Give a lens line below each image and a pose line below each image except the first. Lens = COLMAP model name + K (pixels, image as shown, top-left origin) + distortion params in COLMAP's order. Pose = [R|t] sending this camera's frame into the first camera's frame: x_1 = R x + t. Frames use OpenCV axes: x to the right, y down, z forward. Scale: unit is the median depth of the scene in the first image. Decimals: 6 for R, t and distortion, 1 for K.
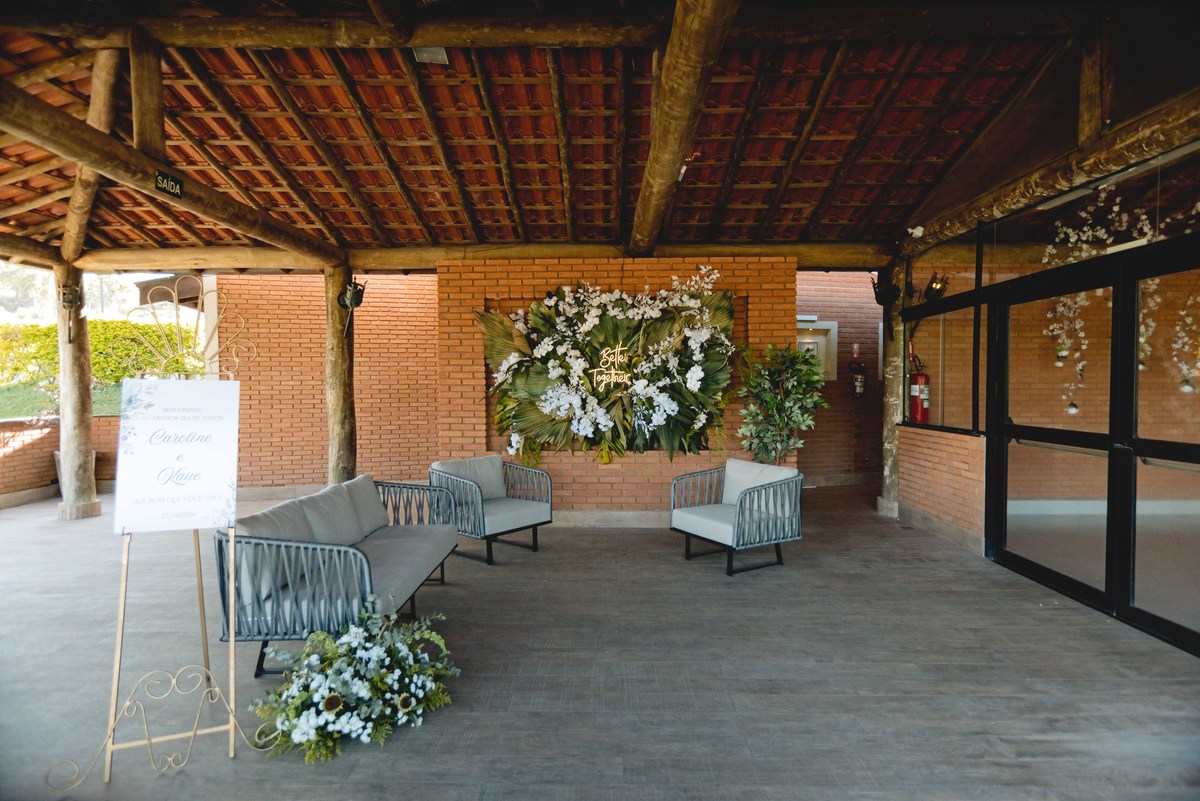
lens RADIAL K [[622.0, 0, 598.9], [0, 622.0, 400.7], [0, 0, 1]] dist [0.021598, 0.000616]
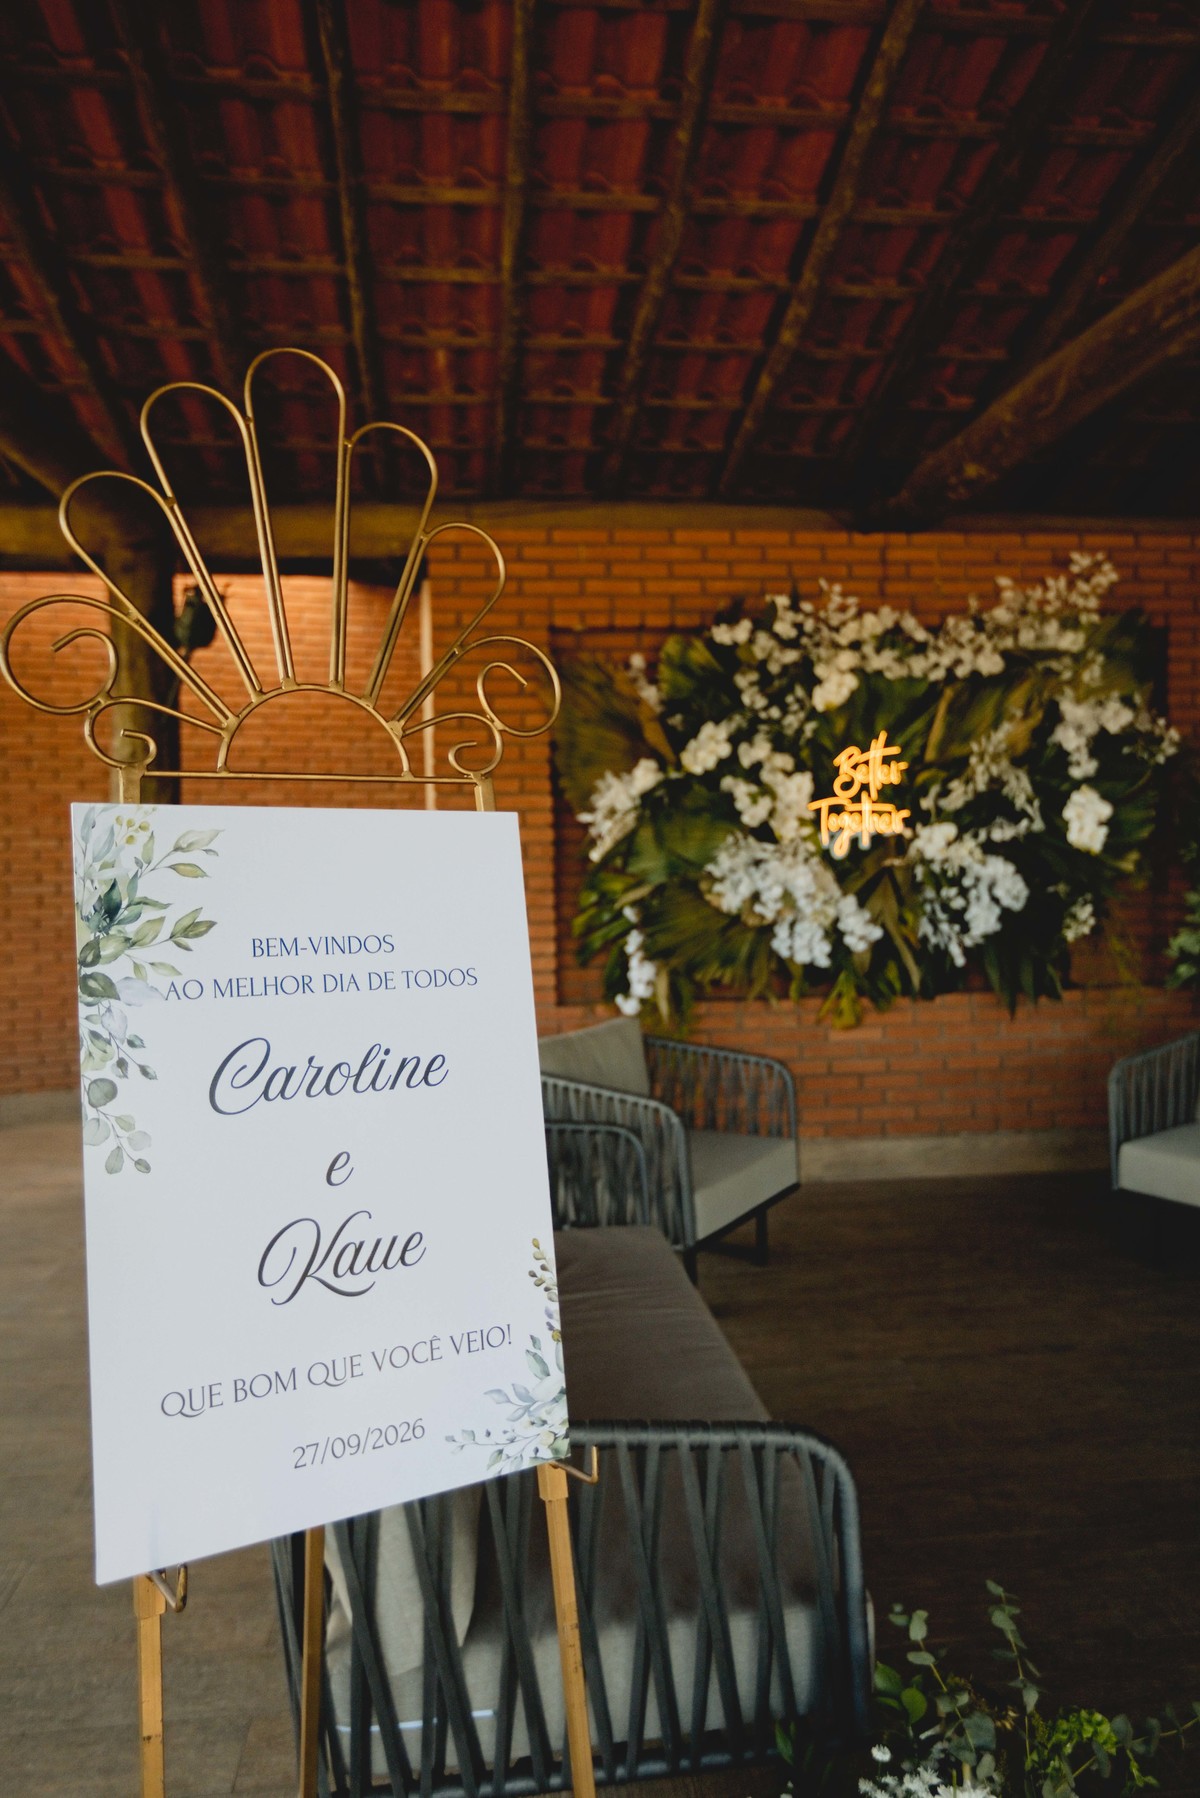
lens RADIAL K [[1183.3, 0, 600.3], [0, 1183.3, 894.3], [0, 0, 1]] dist [0.003648, -0.005069]
pose [[0.991080, -0.017157, 0.132158, -0.262158], [0.015229, 0.999763, 0.015584, -0.003293], [-0.132394, -0.013433, 0.991106, 0.244929]]
